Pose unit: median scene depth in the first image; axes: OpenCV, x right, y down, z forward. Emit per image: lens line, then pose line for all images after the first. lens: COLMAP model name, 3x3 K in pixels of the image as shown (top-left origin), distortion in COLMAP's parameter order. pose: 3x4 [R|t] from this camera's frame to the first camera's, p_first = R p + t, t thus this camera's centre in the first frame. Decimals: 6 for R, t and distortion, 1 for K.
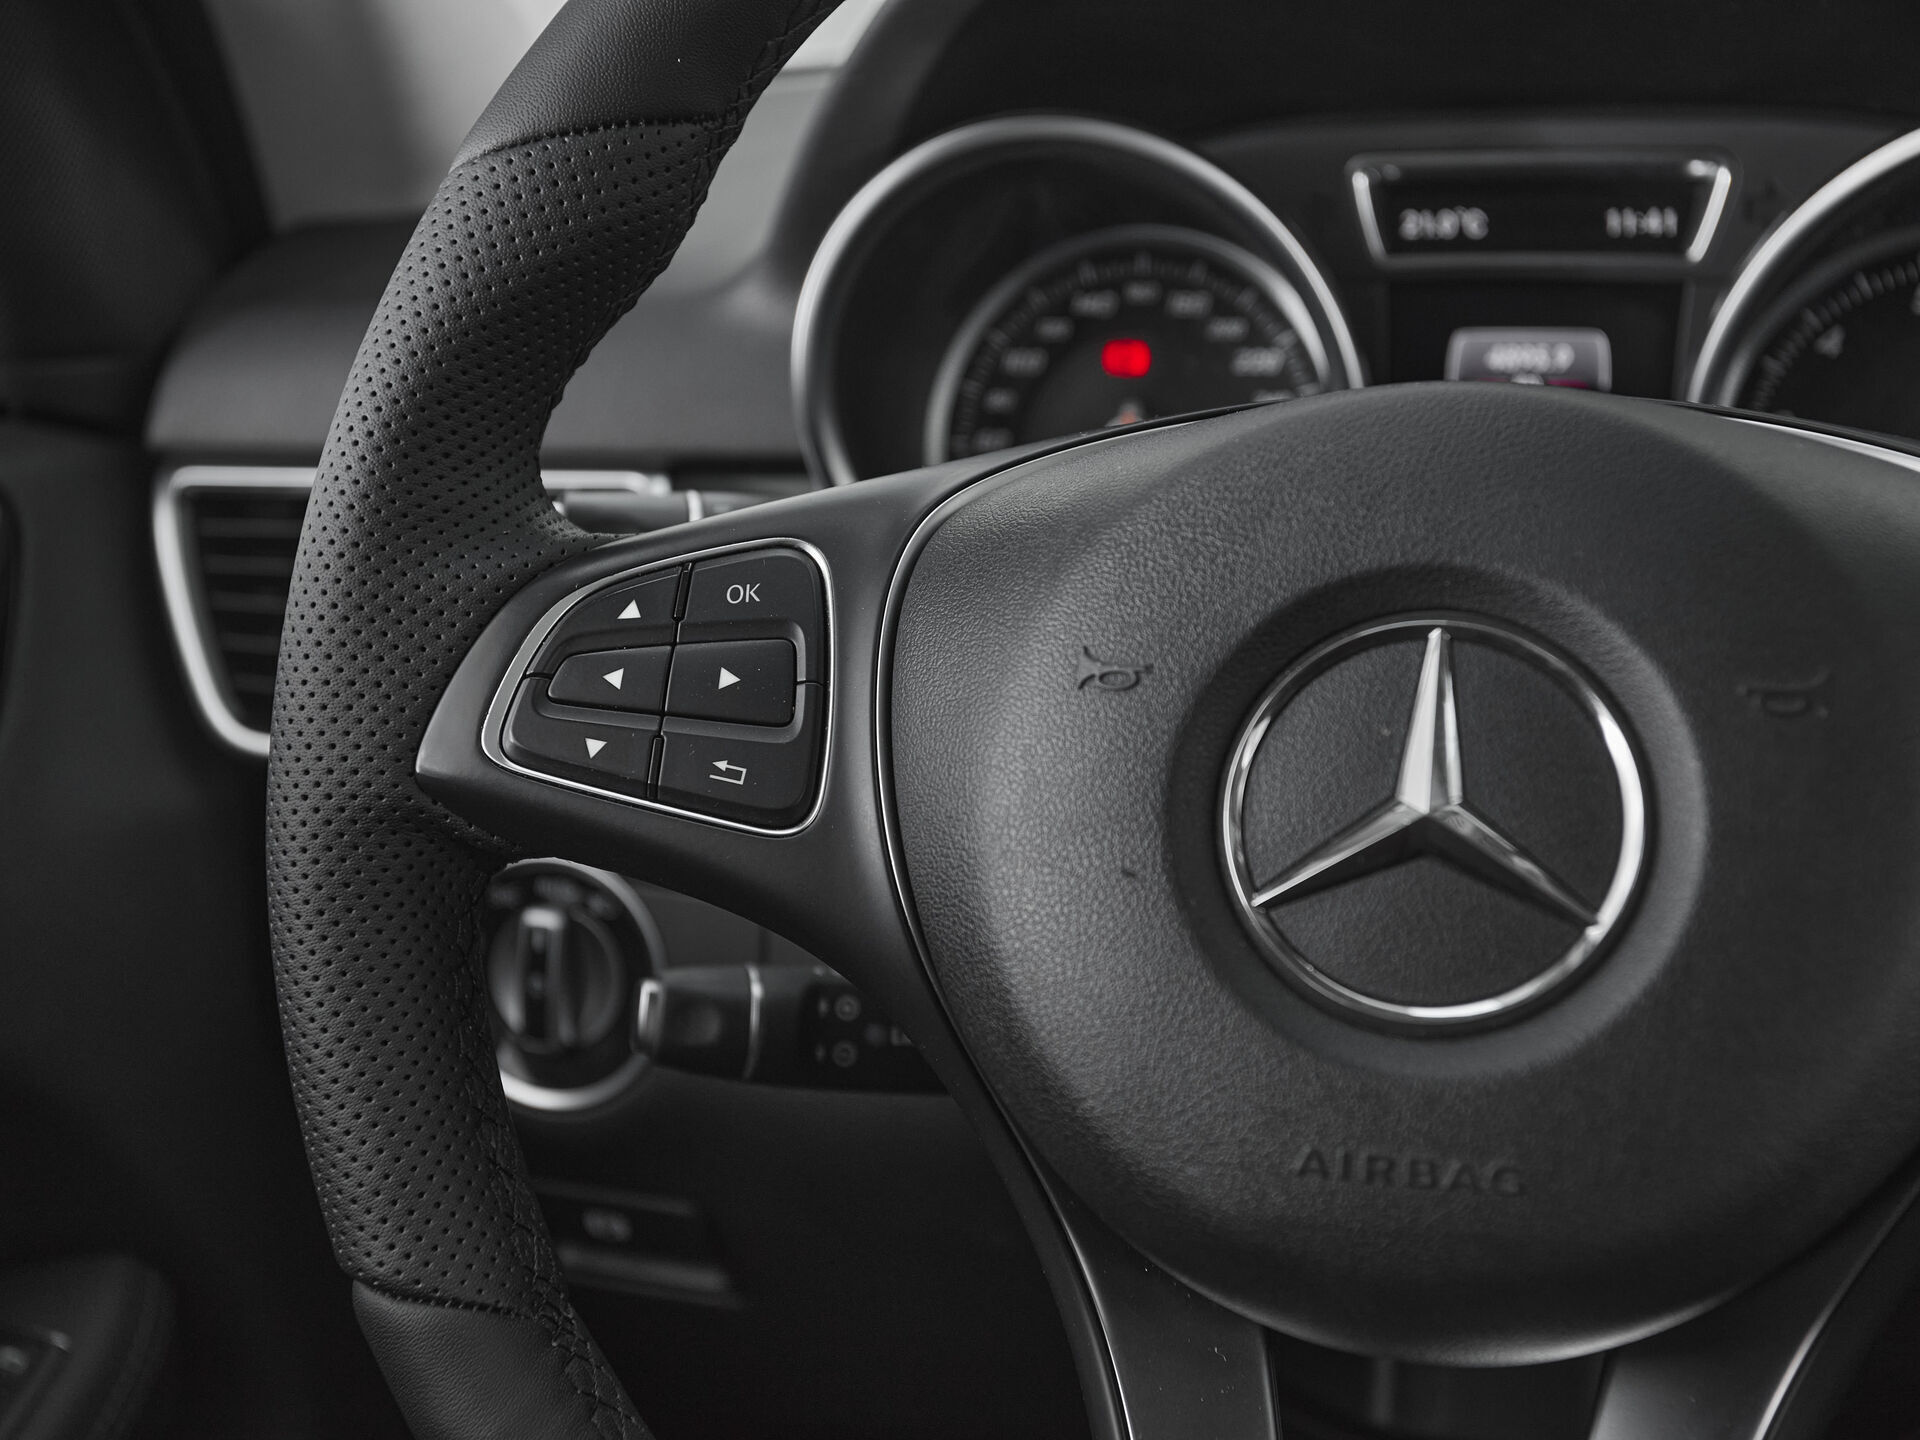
lens RADIAL K [[2419.0, 0, 934.0], [0, 2419.0, 736.0], [0, 0, 1]] dist [0.026229, 0.000000]
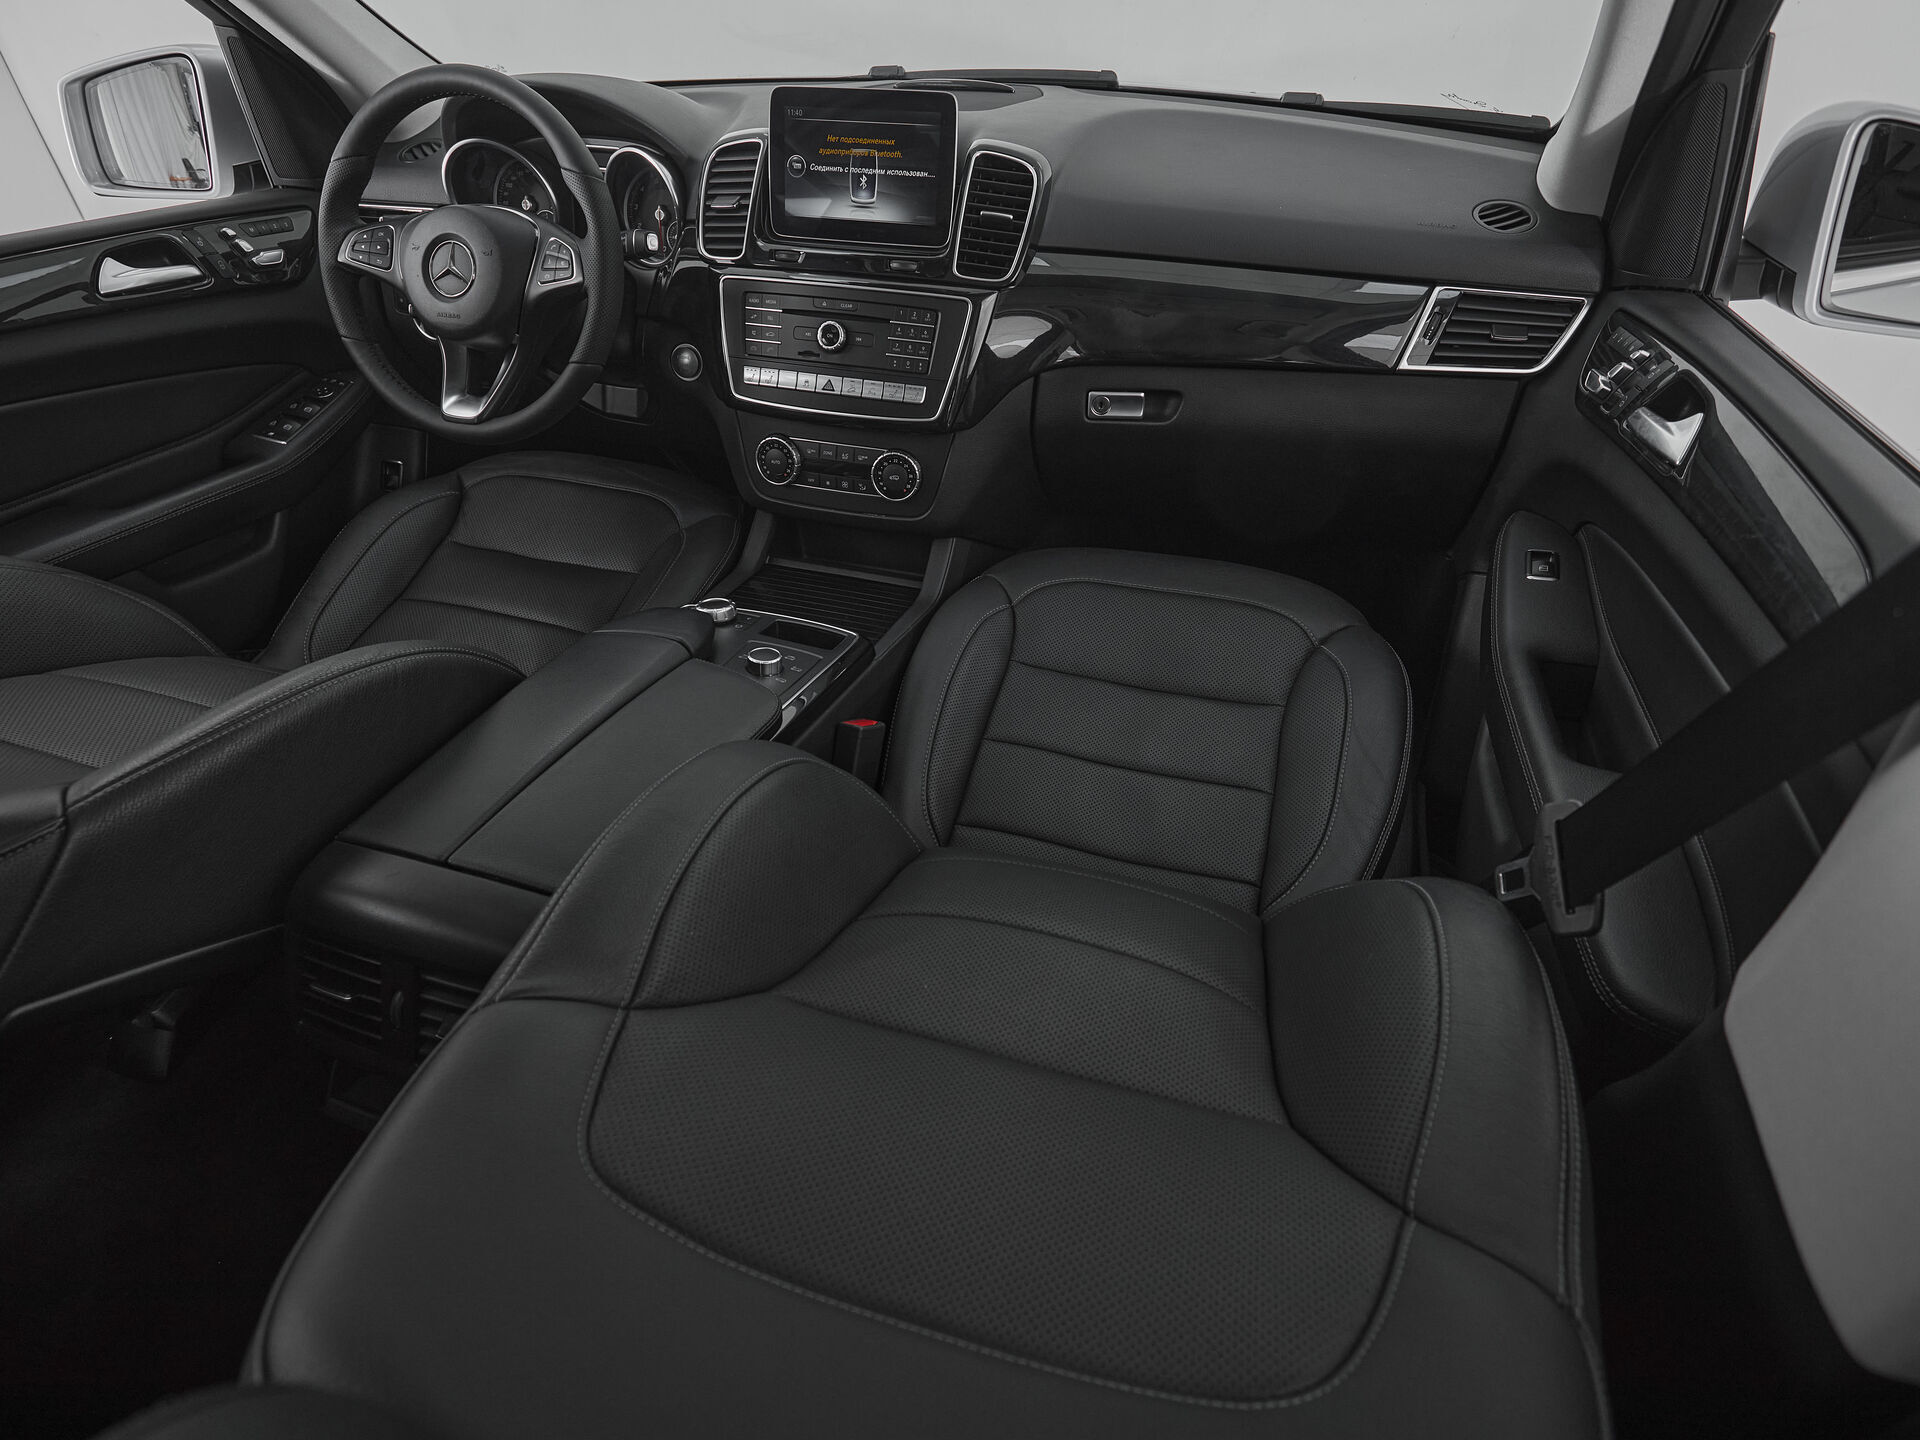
lens RADIAL K [[1040.5, 0, 954.7], [0, 1040.5, 737.8], [0, 0, 1]] dist [-0.000989, -0.004046]
pose [[0.999299, 0.037363, -0.002158, 1.629381], [-0.033789, 0.925501, 0.377236, 0.098939], [0.016092, -0.376898, 0.926115, -2.277917]]
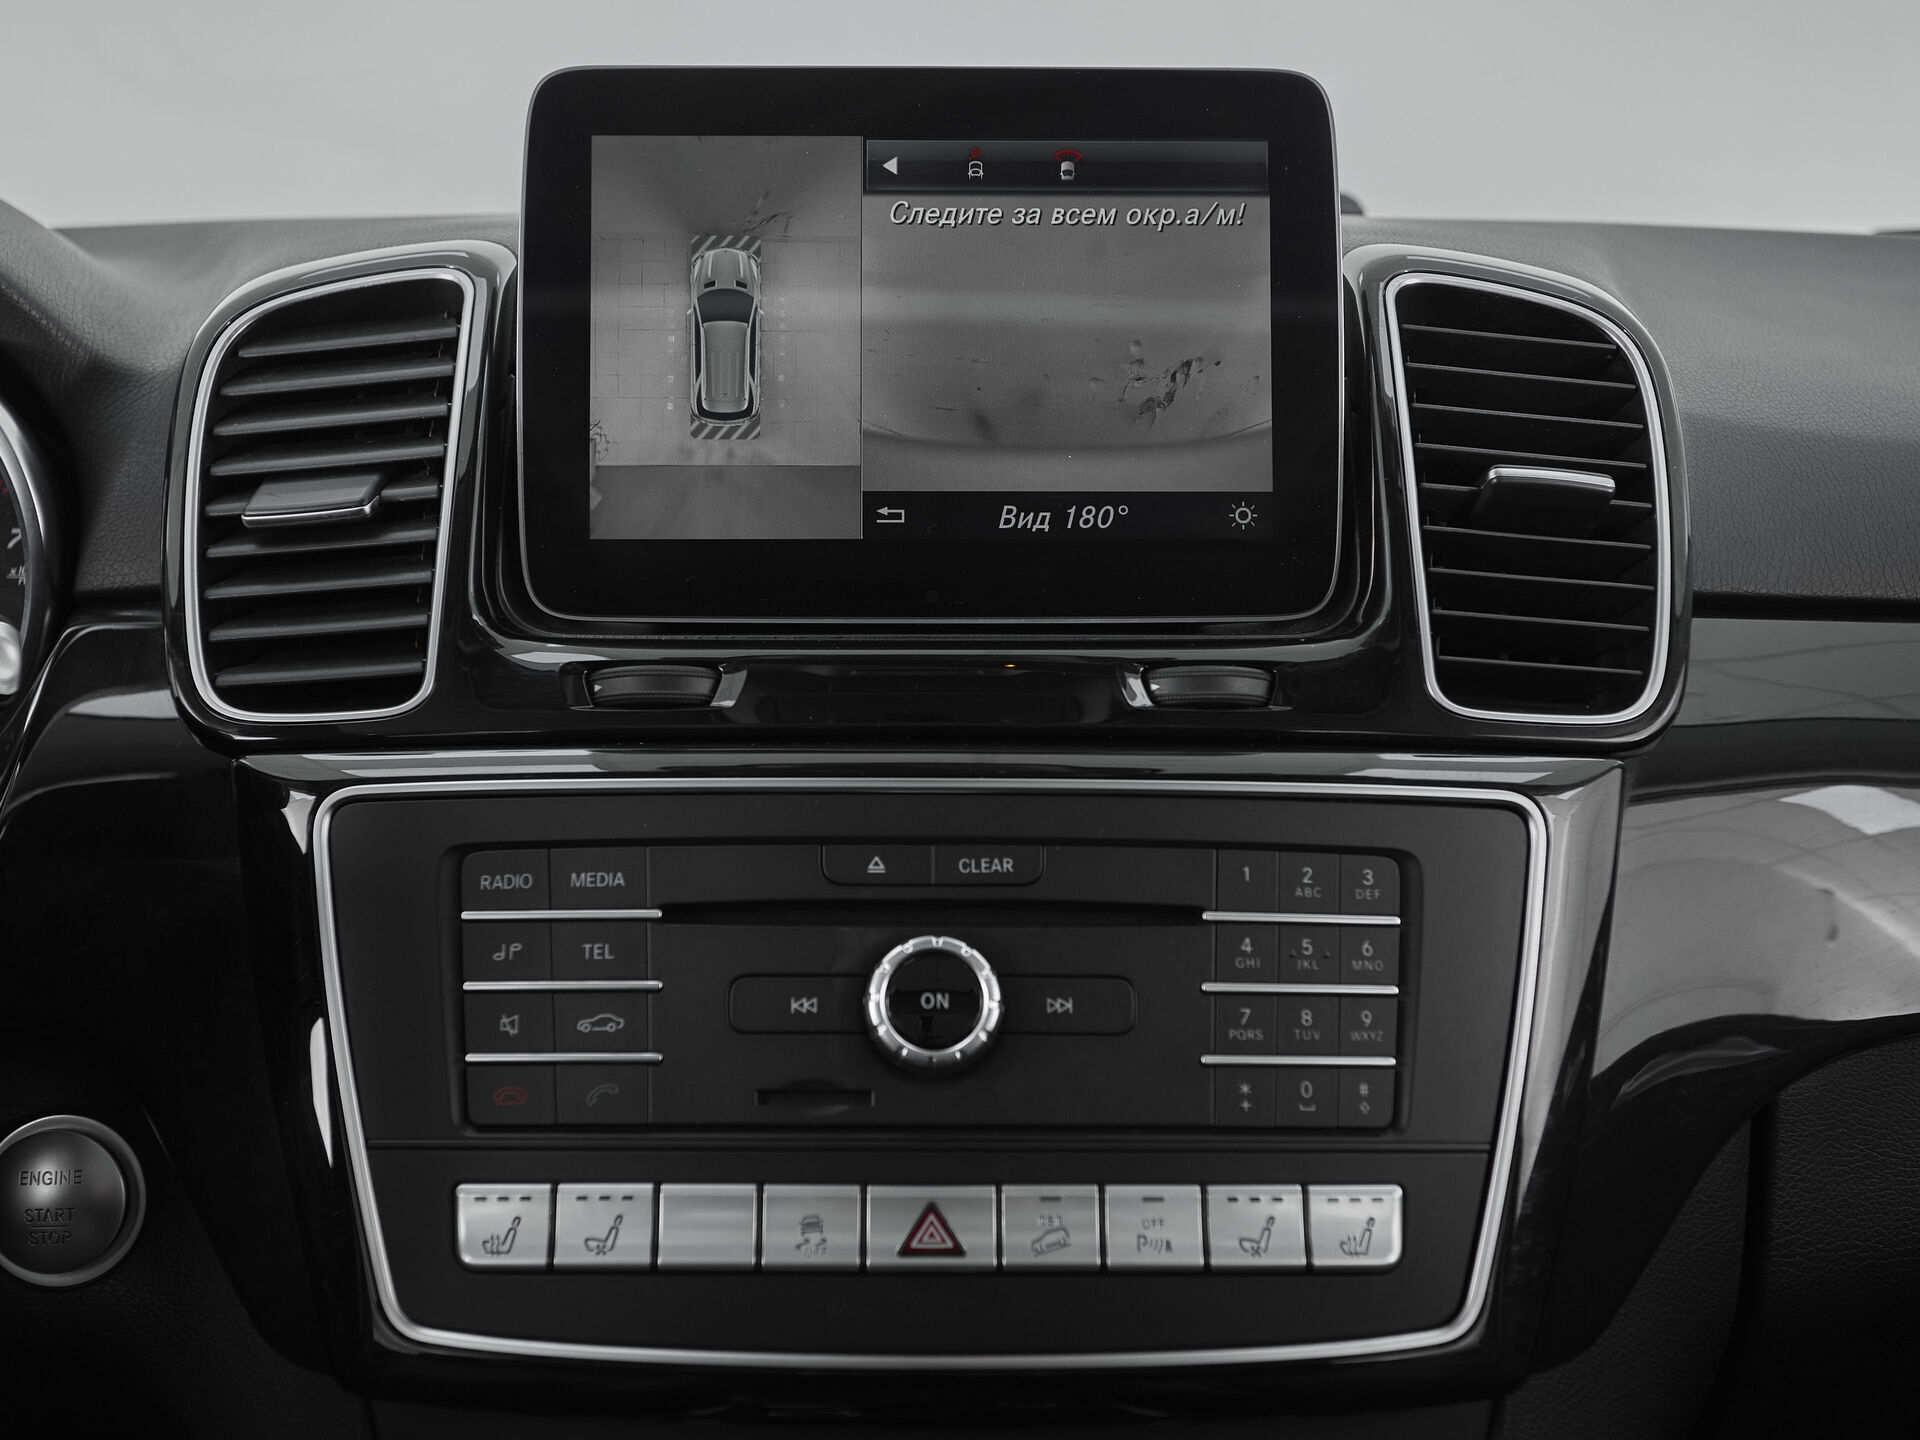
lens RADIAL K [[2517.2, 0, 933.8], [0, 2517.2, 715.6], [0, 0, 1]] dist [0.026569, 0.000000]
pose [[0.957853, -0.017532, 0.286722, 0.810706], [0.049864, 0.993131, -0.105855, 0.157751], [-0.282897, 0.115691, 0.952148, -0.581853]]
